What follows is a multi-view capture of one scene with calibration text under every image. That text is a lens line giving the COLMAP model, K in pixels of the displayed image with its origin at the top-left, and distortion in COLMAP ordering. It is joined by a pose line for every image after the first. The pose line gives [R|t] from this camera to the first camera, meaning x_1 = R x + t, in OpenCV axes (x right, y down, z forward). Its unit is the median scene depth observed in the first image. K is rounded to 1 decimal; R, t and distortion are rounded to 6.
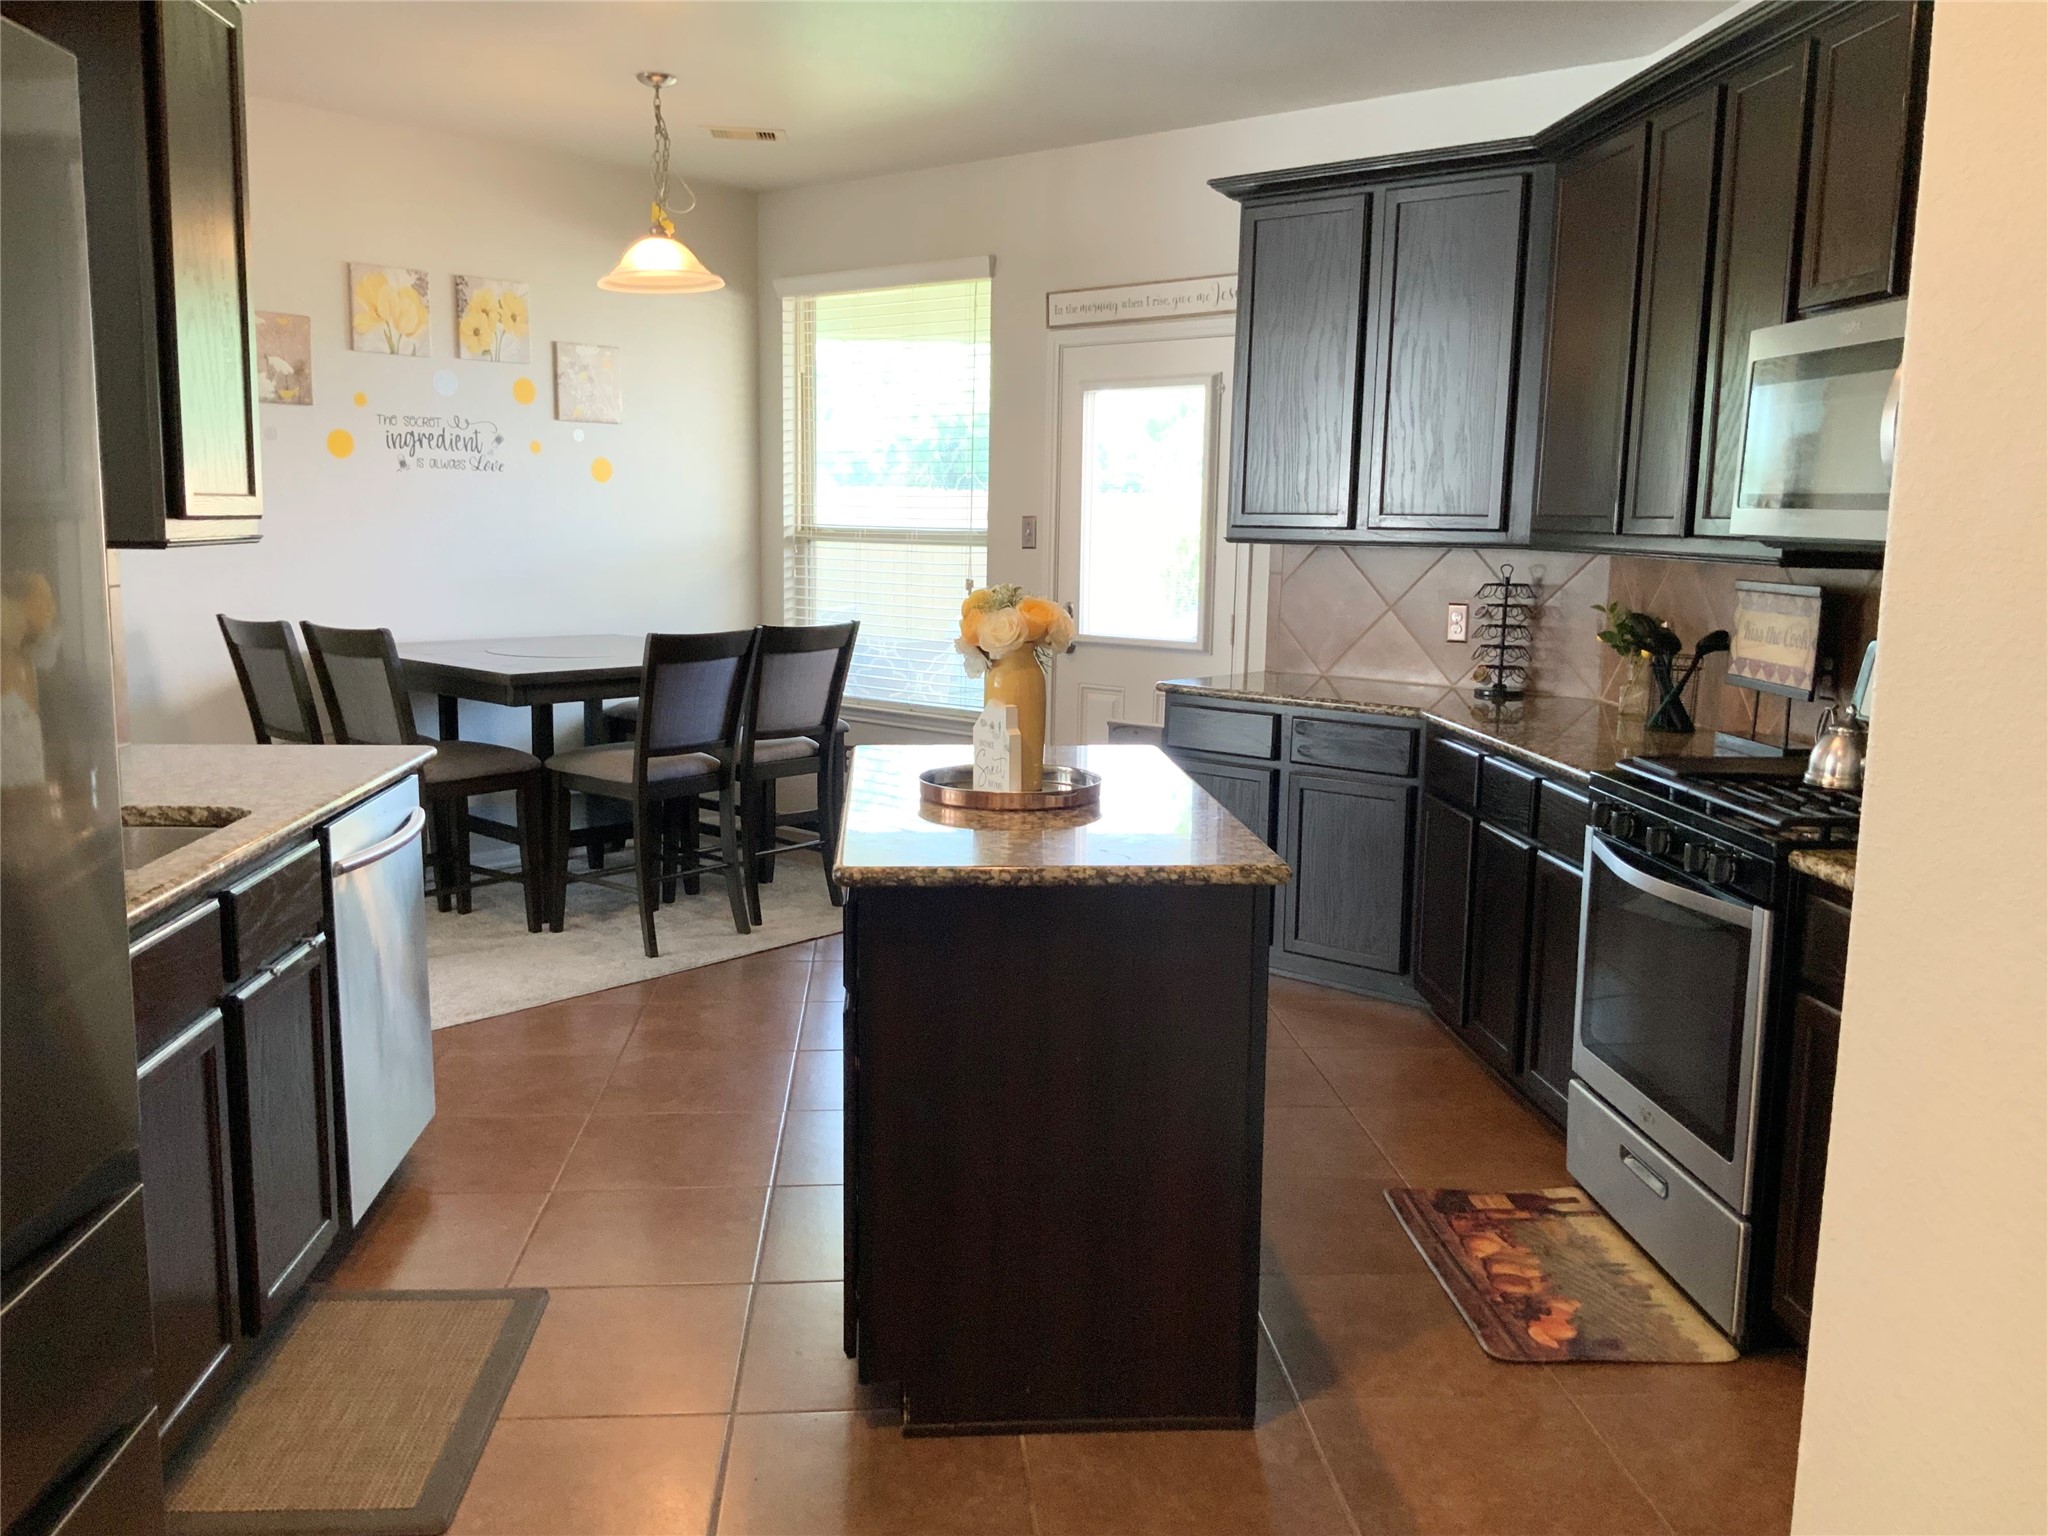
lens RADIAL K [[1715.7, 0, 1022.3], [0, 1715.7, 766.5], [0, 0, 1]] dist [0.069458, -0.137043]
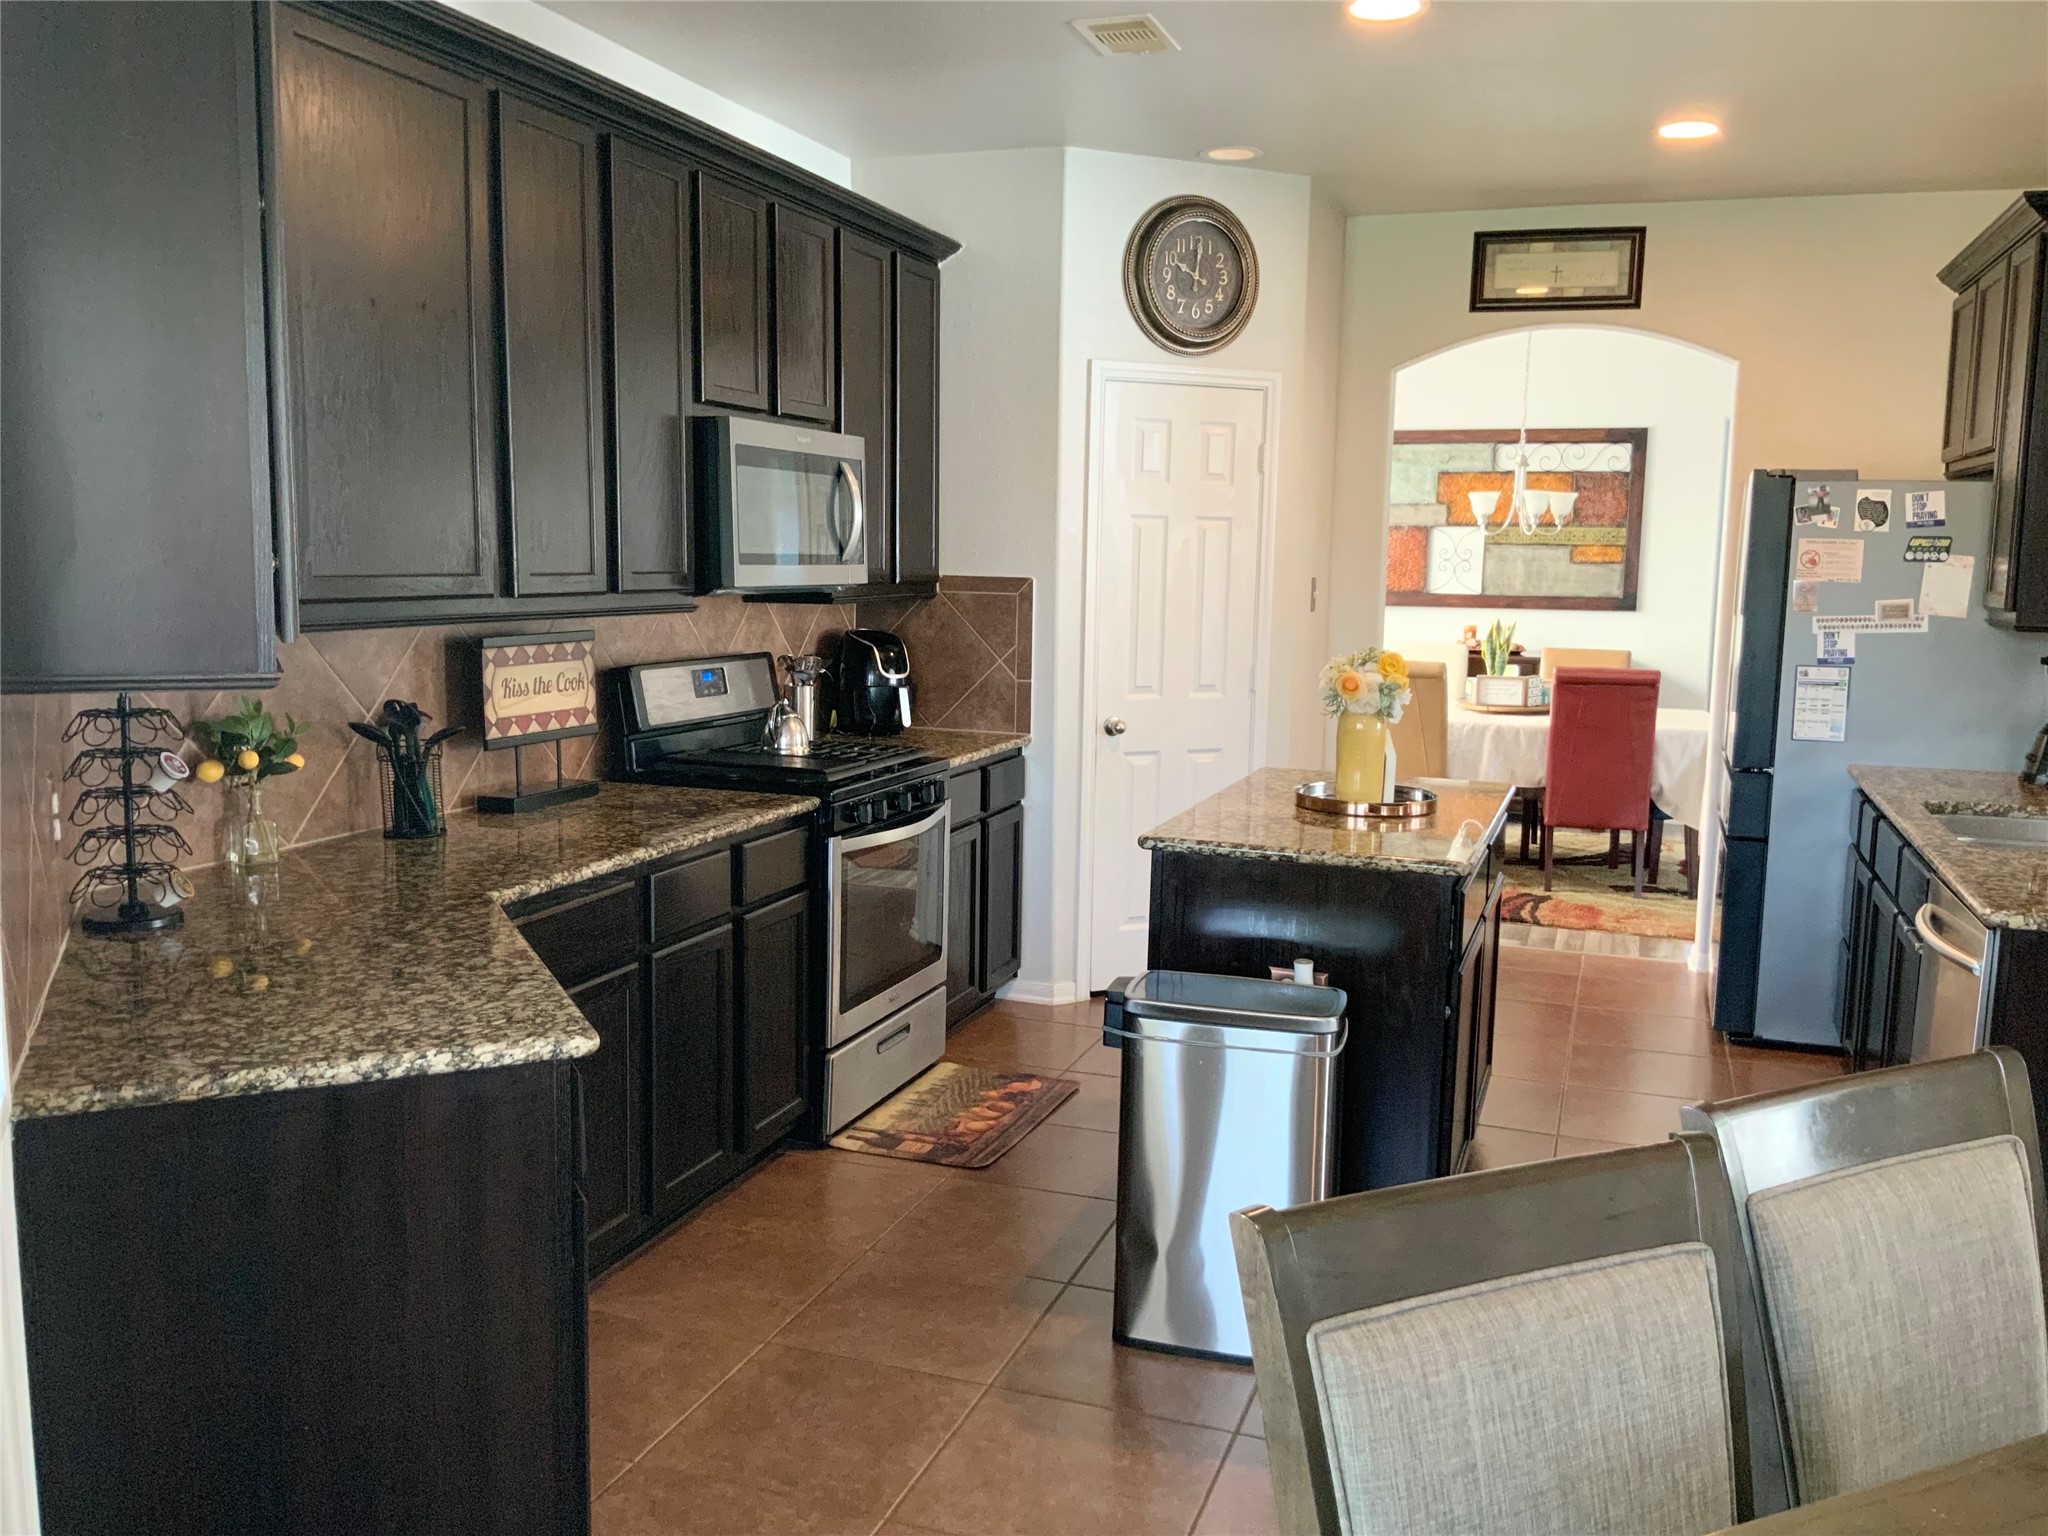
lens RADIAL K [[1715.7, 0, 1021.8], [0, 1715.7, 792.1], [0, 0, 1]] dist [0.069458, -0.137043]
pose [[-0.914953, -0.089314, 0.393553, -0.243953], [0.027549, 0.959104, 0.281710, -0.318113], [-0.402619, 0.268593, -0.875075, 1.945716]]
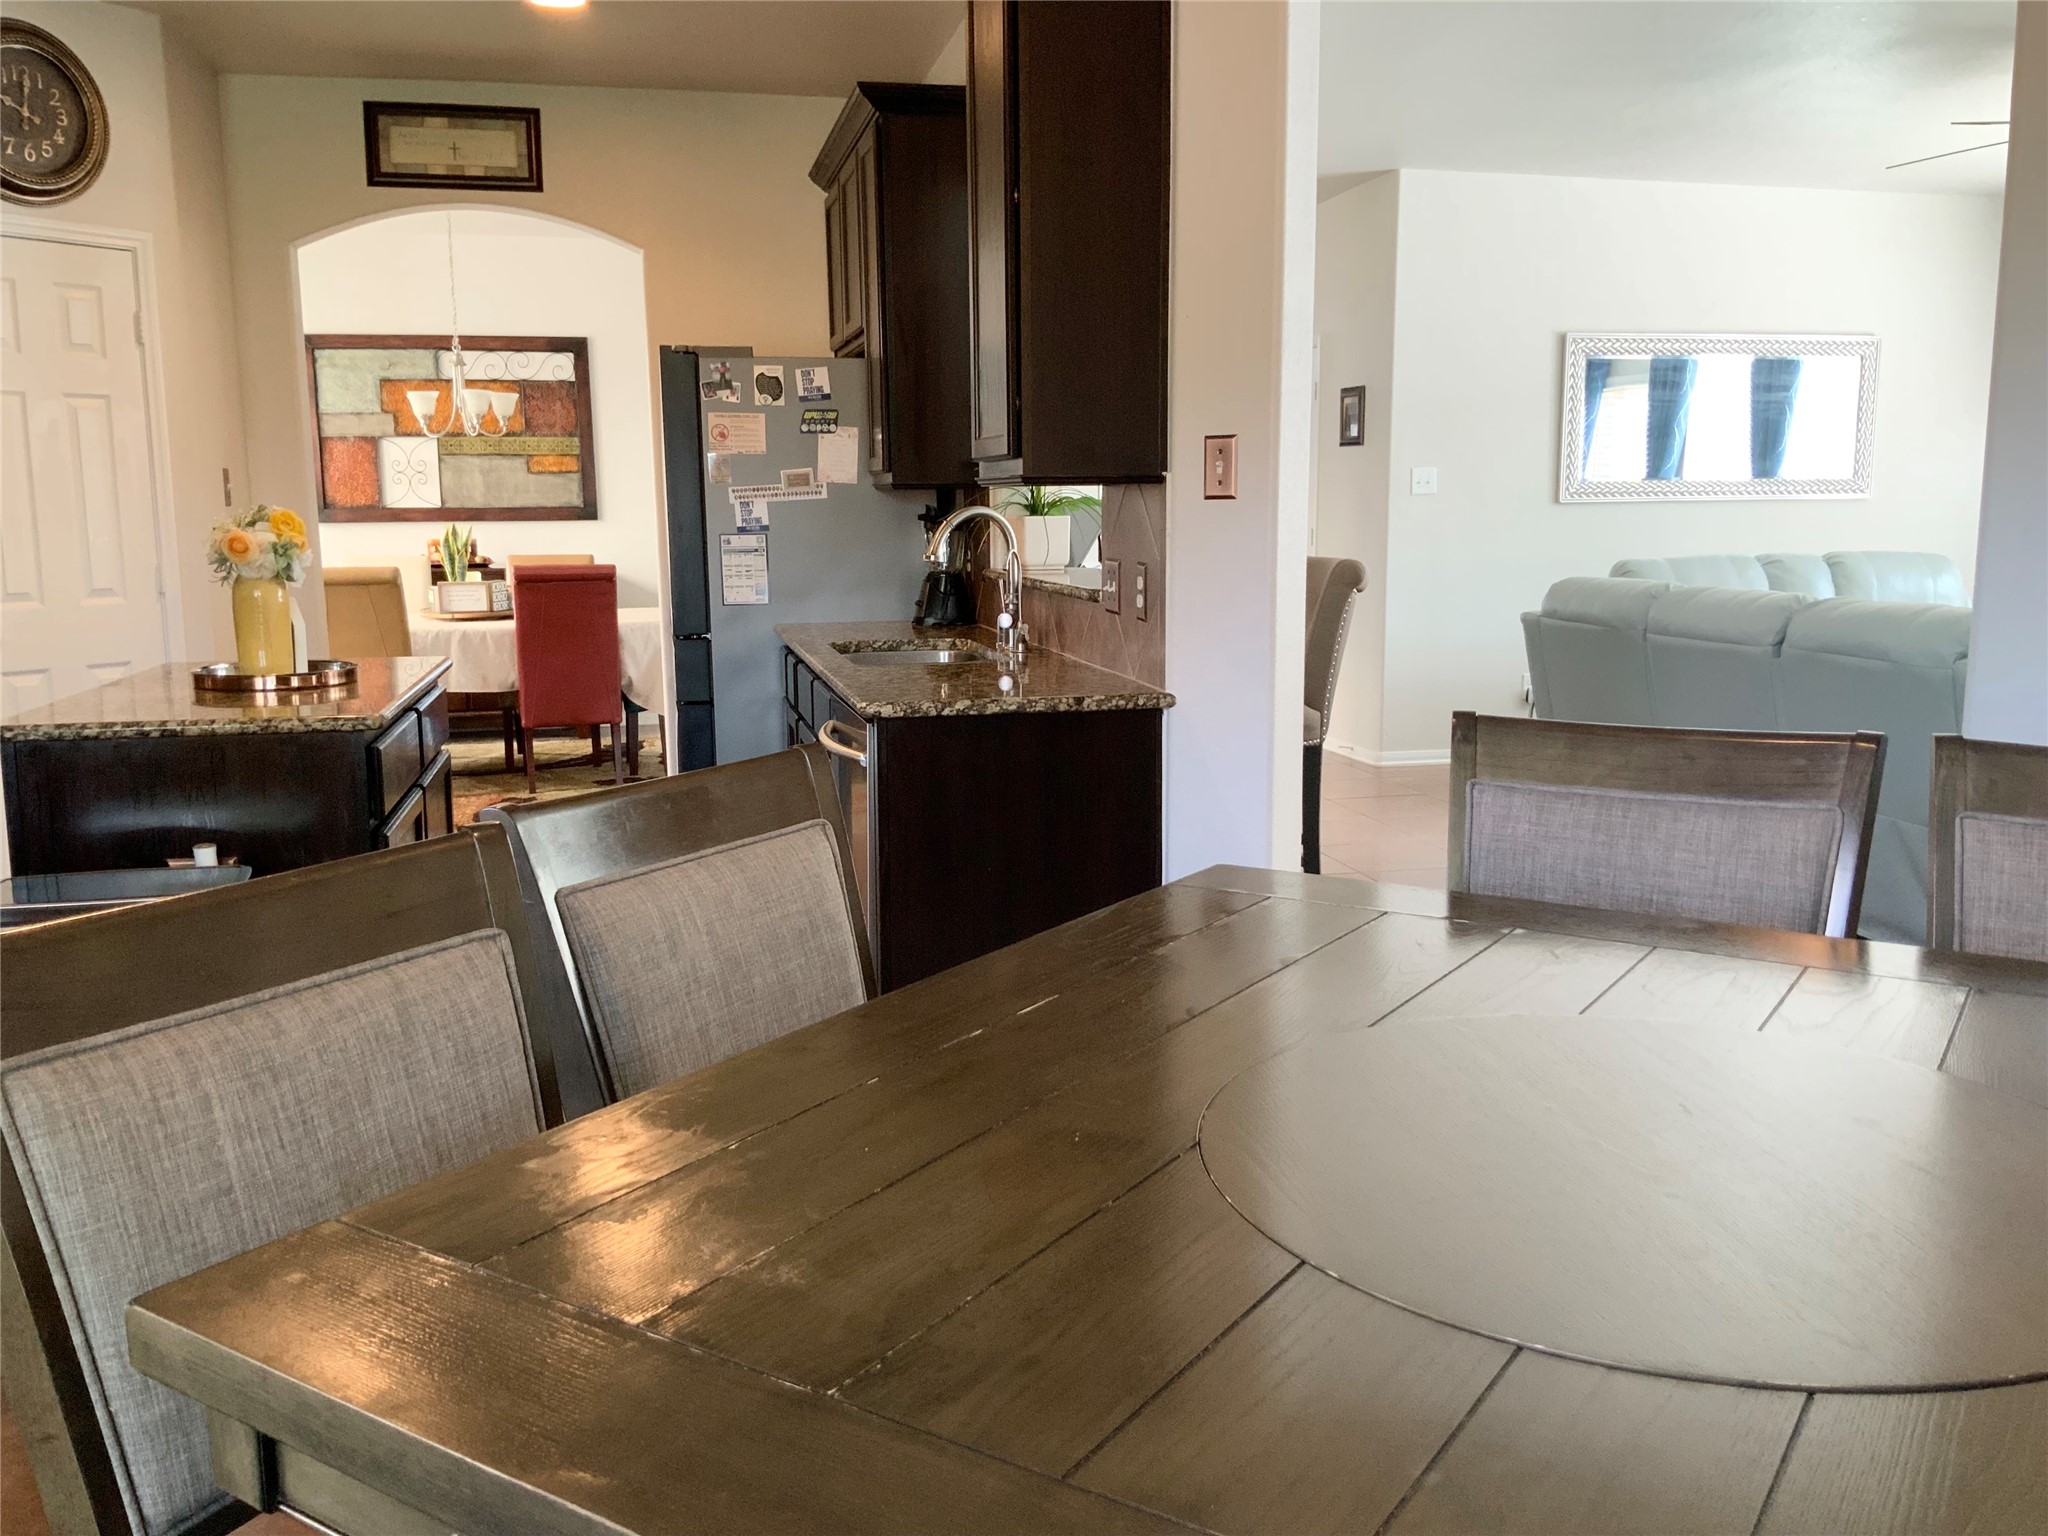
lens RADIAL K [[1715.7, 0, 1030.1], [0, 1715.7, 781.1], [0, 0, 1]] dist [0.069458, -0.137043]
pose [[-0.988947, 0.015873, -0.147419, -0.301026], [-0.029398, 0.953523, 0.299882, -0.251116], [0.145327, 0.300902, -0.942517, 1.929829]]
